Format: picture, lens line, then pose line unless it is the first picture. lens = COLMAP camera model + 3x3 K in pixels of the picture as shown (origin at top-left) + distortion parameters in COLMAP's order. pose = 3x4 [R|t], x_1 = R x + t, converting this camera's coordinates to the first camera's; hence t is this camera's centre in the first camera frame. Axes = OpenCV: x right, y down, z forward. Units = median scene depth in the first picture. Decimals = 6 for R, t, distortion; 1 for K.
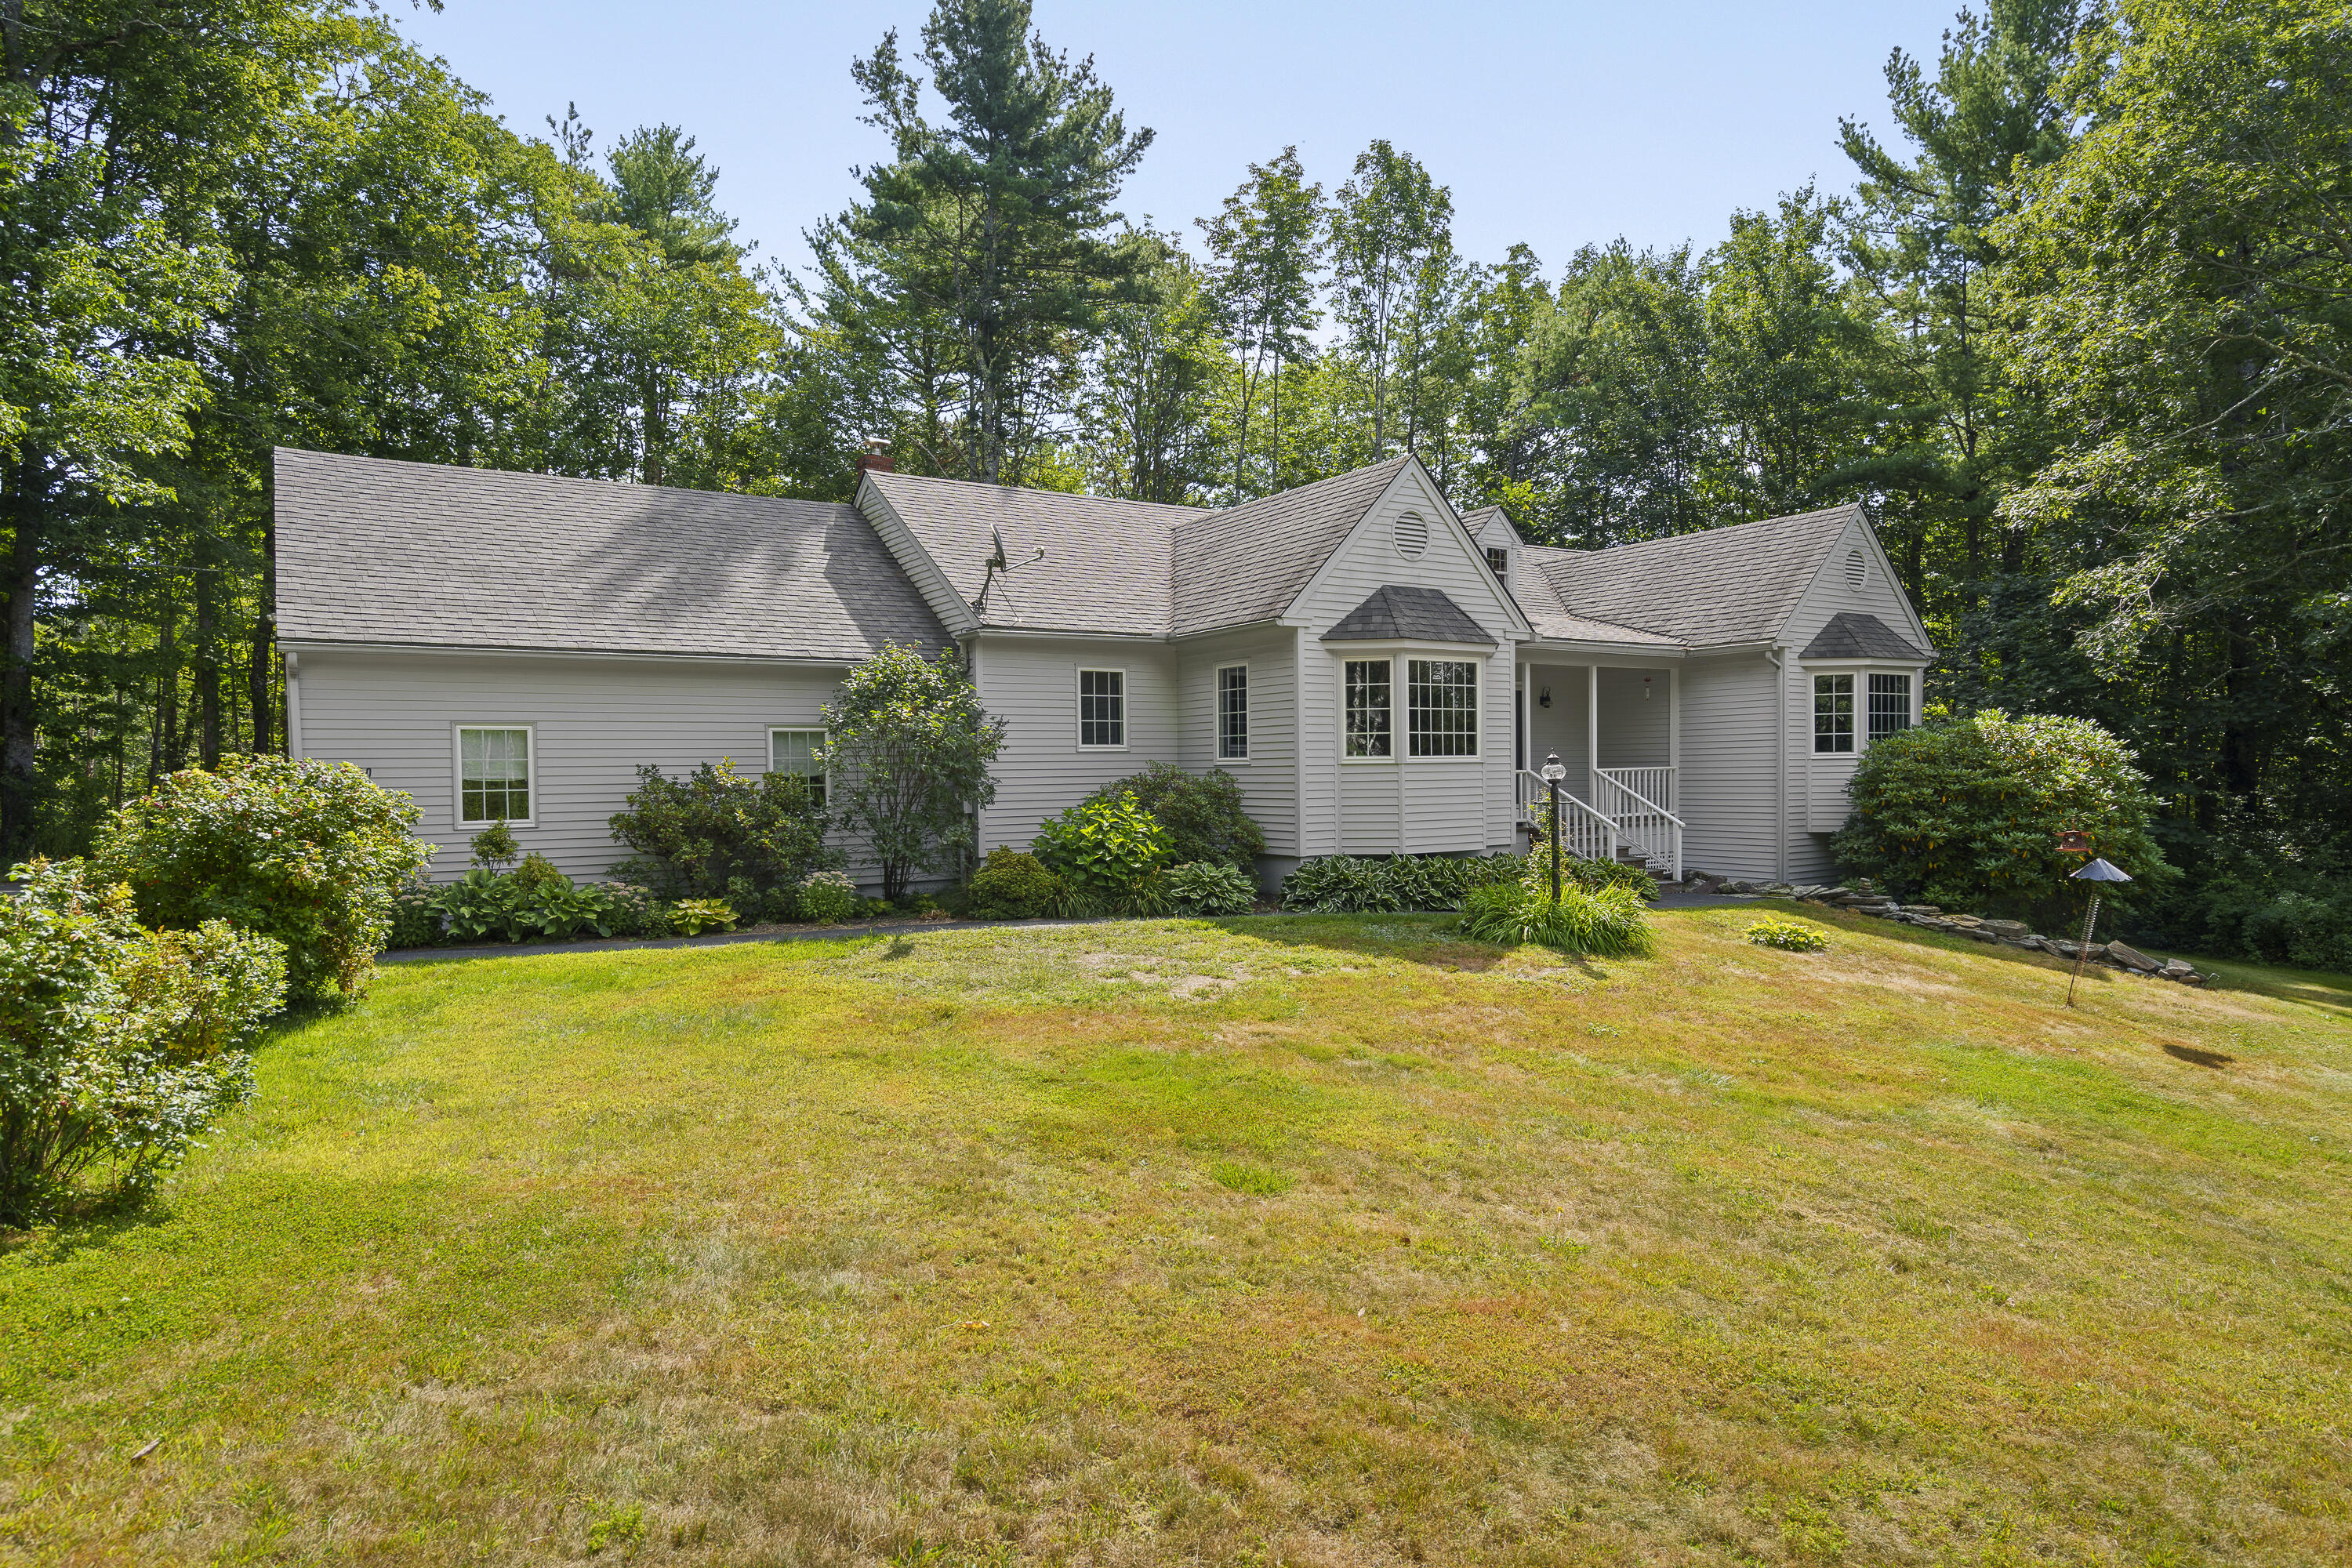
lens RADIAL K [[1353.6, 0, 1178.6], [0, 1353.6, 795.3], [0, 0, 1]] dist [0.006844, -0.006119]
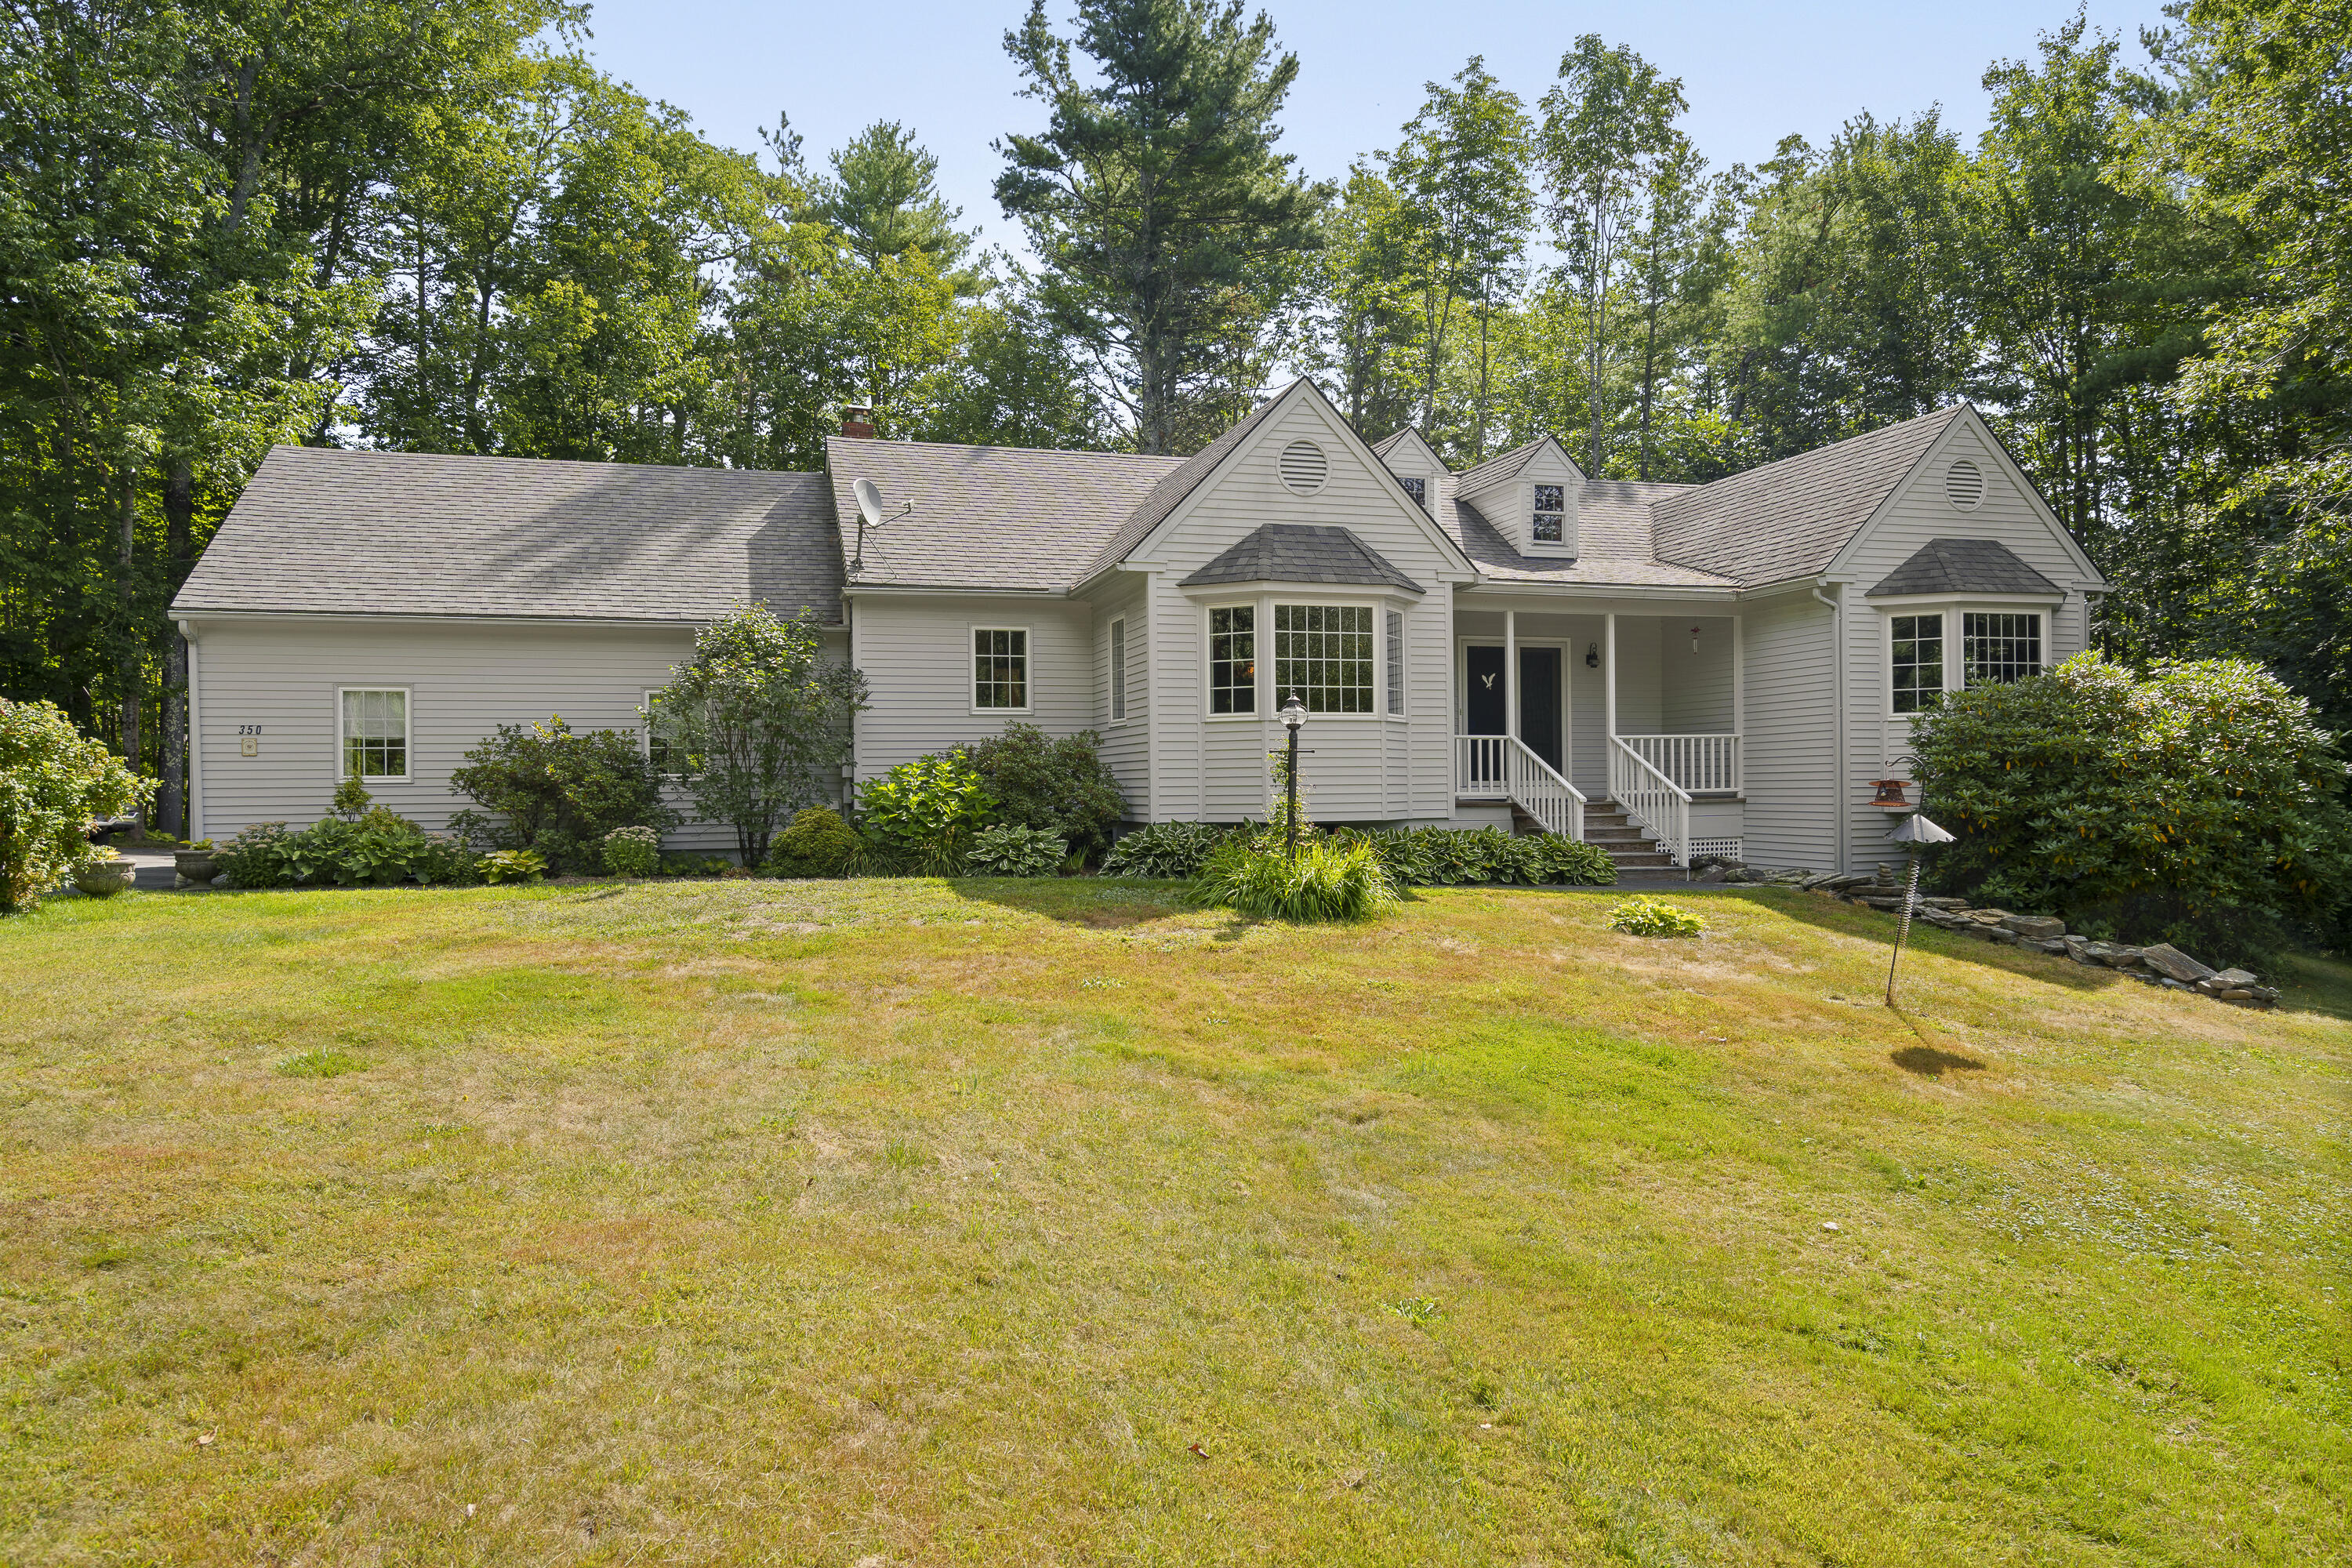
lens RADIAL K [[1489.8, 0, 1174.5], [0, 1489.8, 768.3], [0, 0, 1]] dist [0.010931, -0.006654]
pose [[0.958792, -0.000448, -0.284108, 0.314482], [-0.007622, 0.999598, -0.027297, 0.028771], [0.284006, 0.028337, 0.958404, 0.033505]]
